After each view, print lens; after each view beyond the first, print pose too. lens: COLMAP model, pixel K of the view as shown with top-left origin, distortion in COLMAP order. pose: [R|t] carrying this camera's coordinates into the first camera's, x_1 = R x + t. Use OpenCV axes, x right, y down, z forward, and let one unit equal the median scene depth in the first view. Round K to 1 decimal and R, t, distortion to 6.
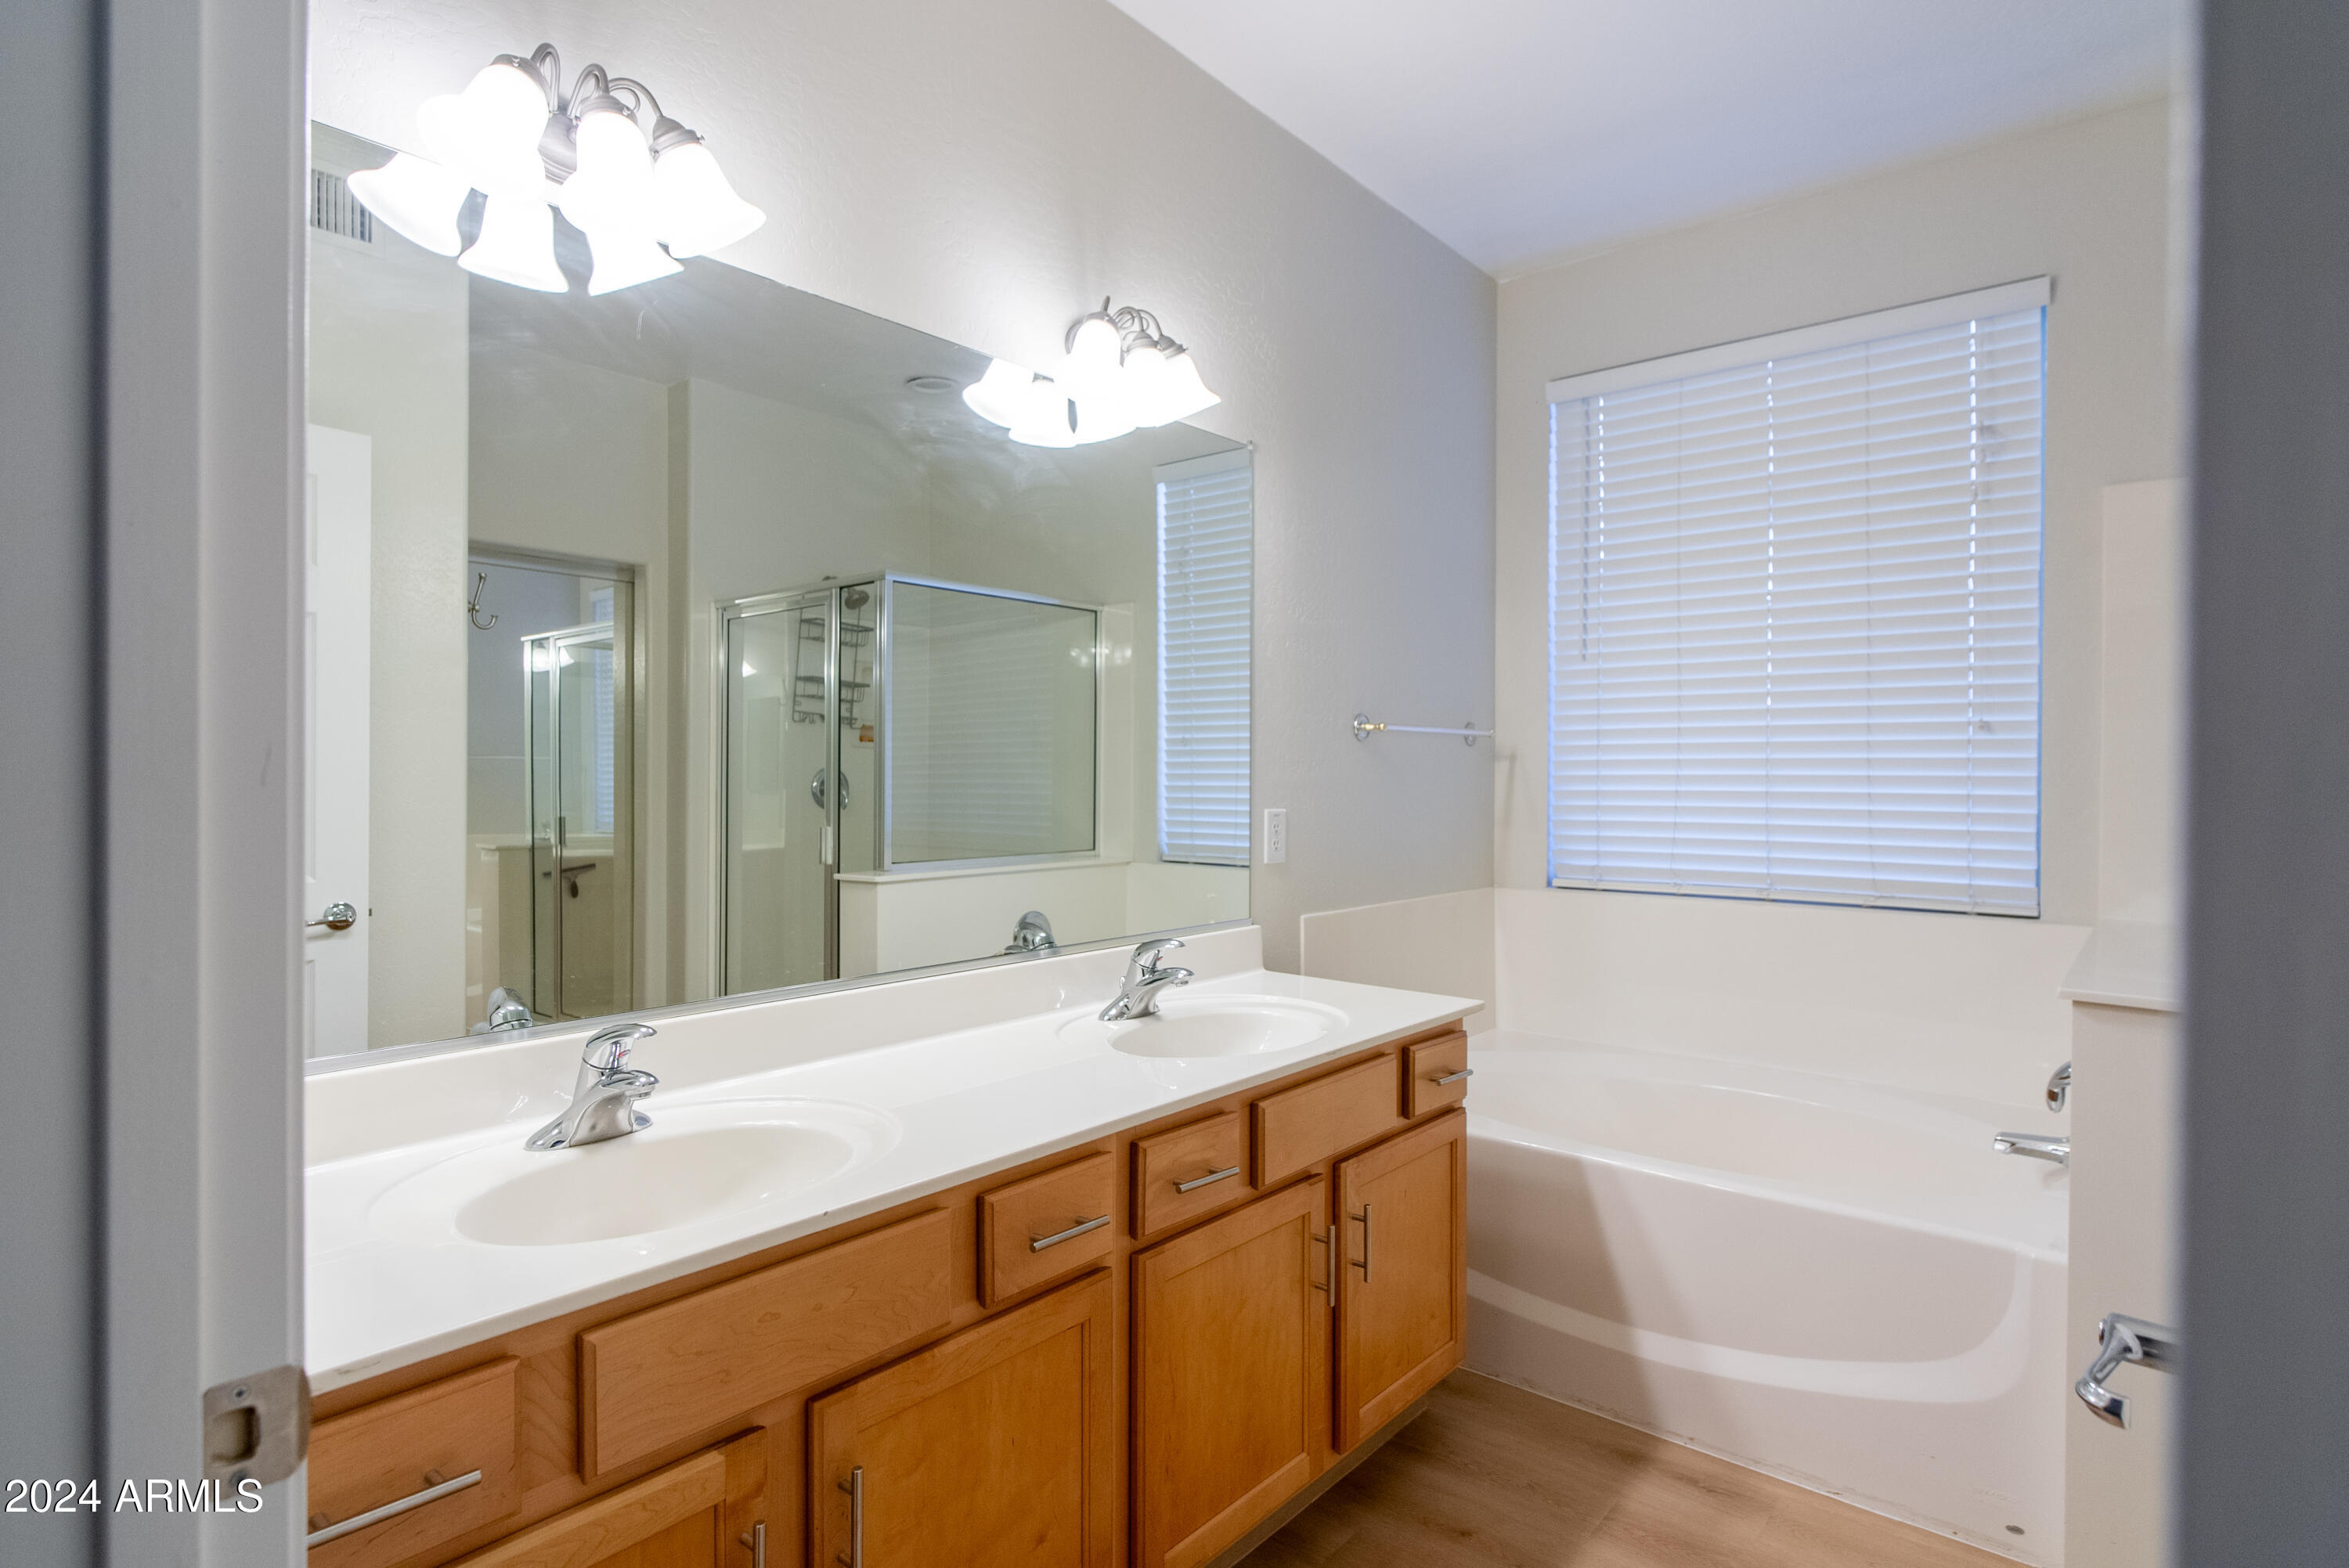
lens RADIAL K [[1206.5, 0, 1179.8], [0, 1206.5, 785.4], [0, 0, 1]] dist [-0.003597, -0.001547]
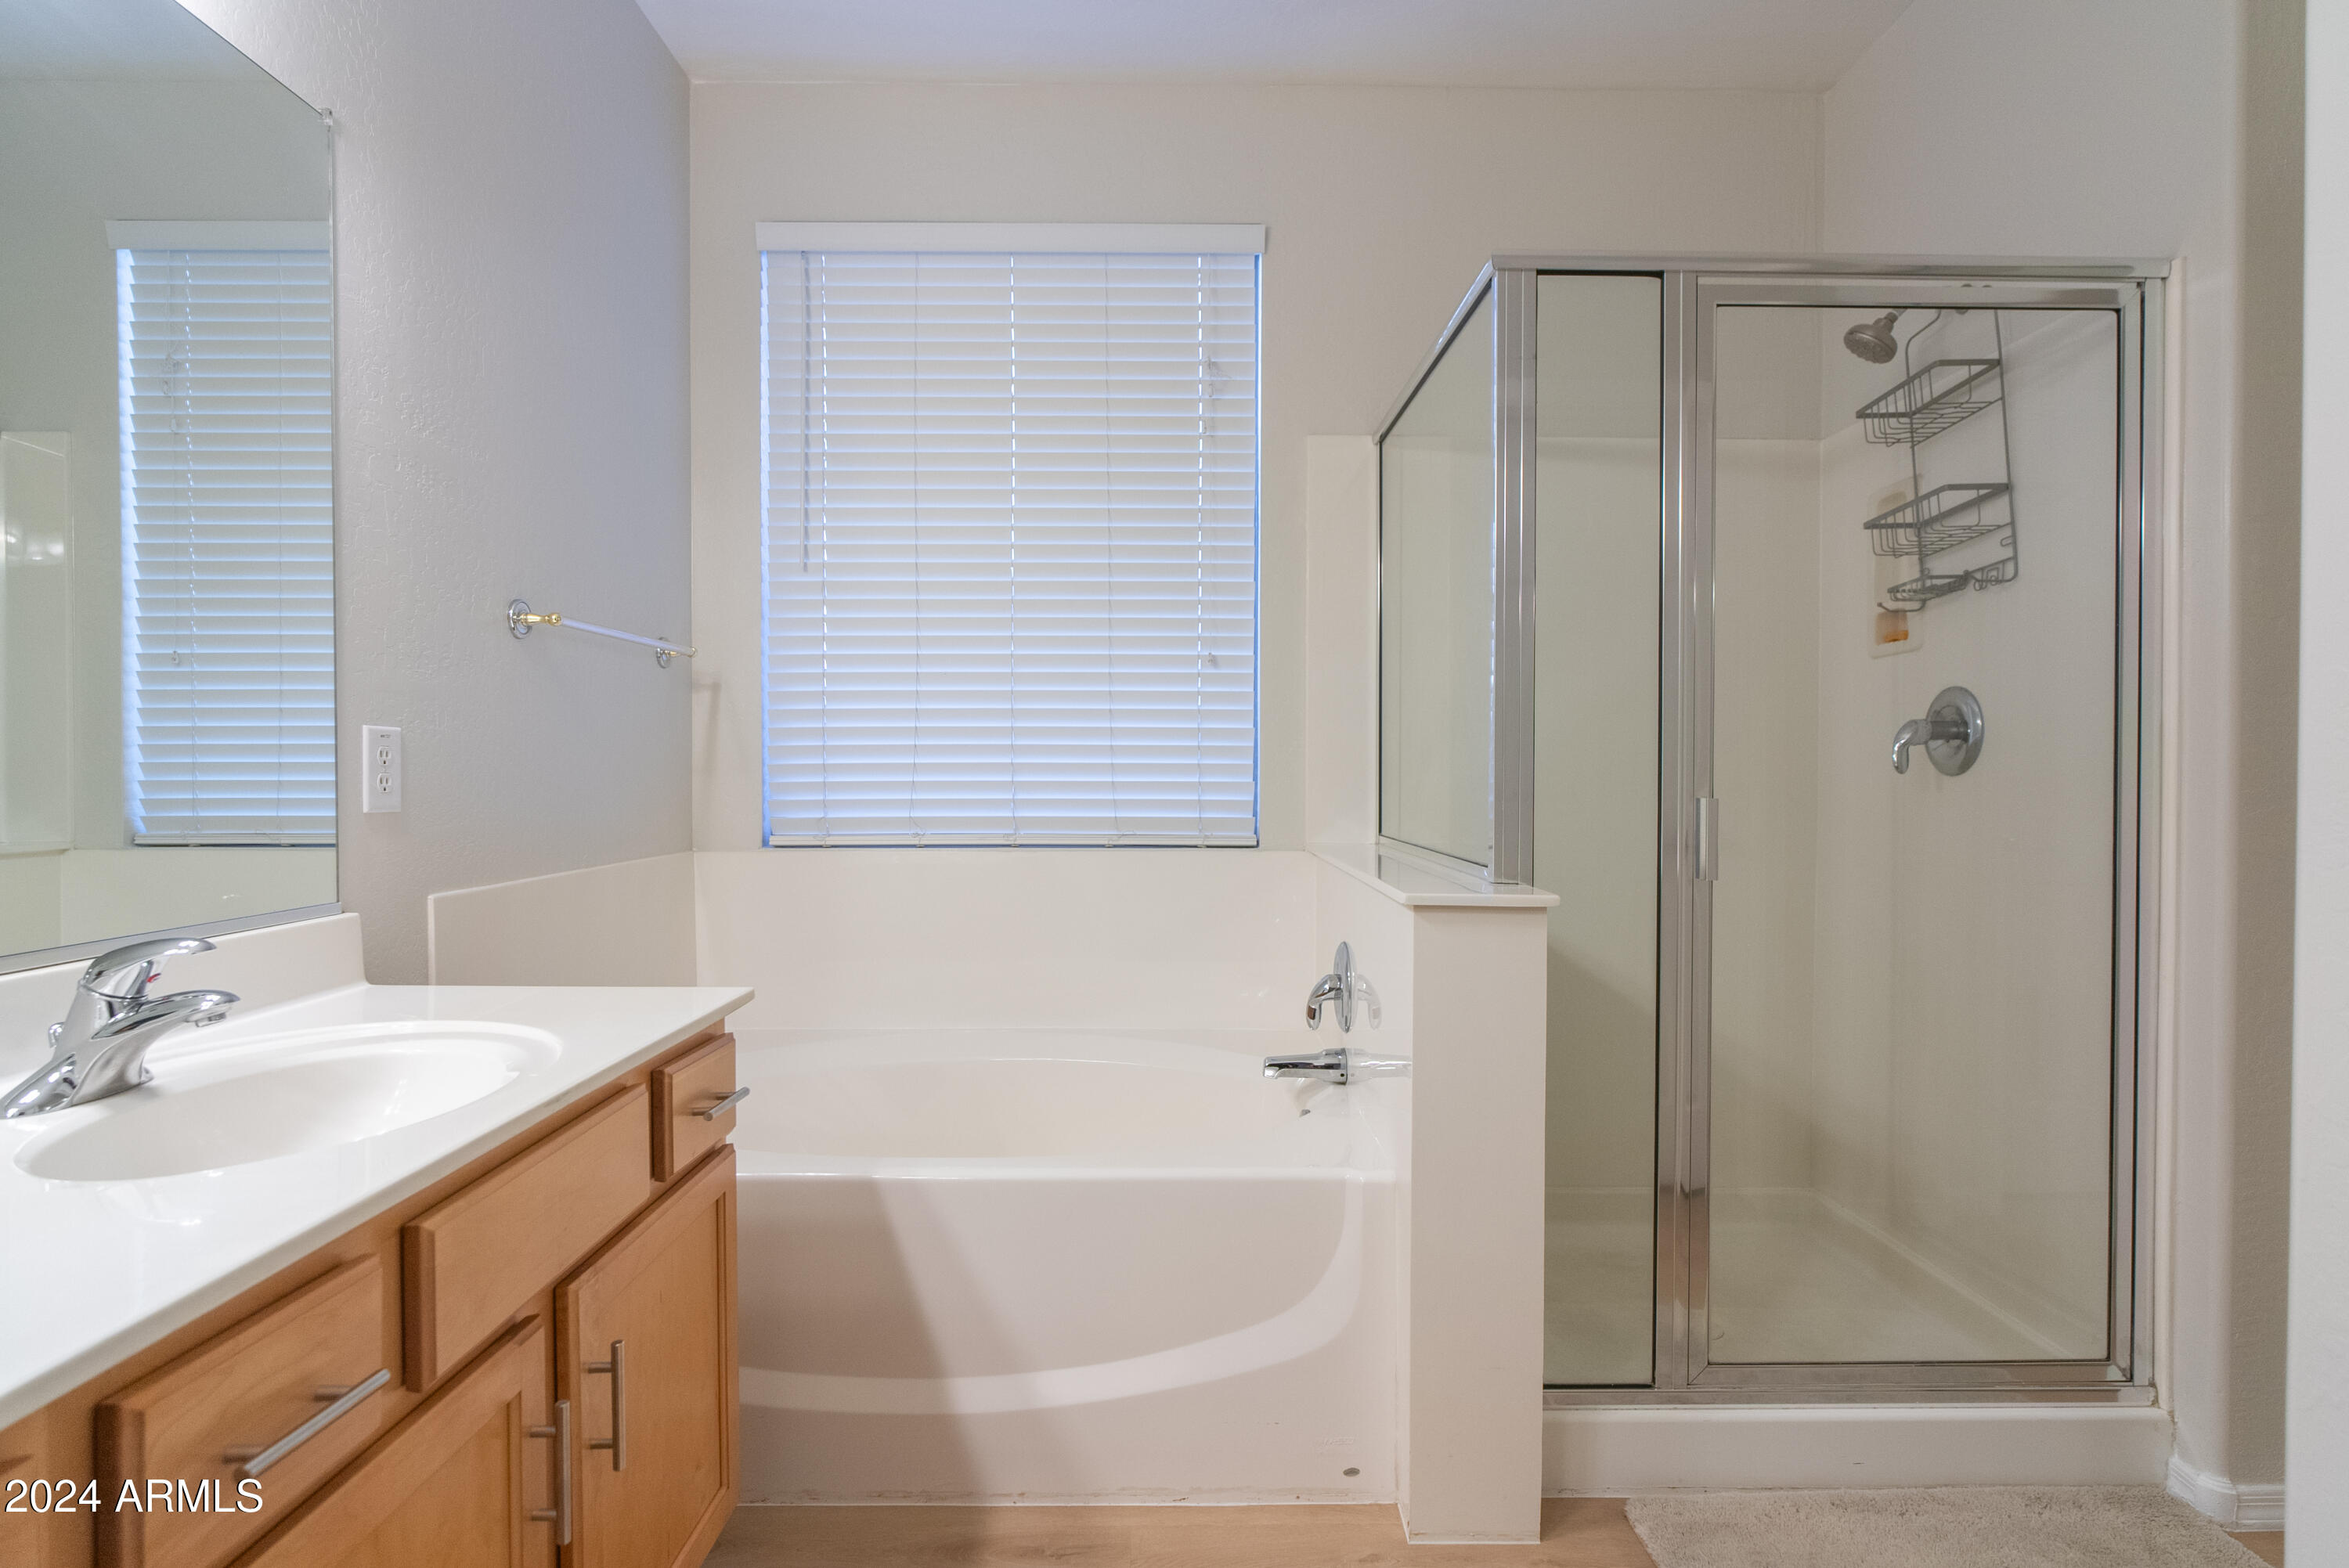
lens RADIAL K [[1206.5, 0, 1179.8], [0, 1206.5, 785.4], [0, 0, 1]] dist [-0.003597, -0.001547]
pose [[0.759314, -0.012514, 0.650604, -0.015997], [0.007685, 0.999918, 0.010264, 0.057064], [-0.650678, -0.002794, 0.759348, 0.311545]]
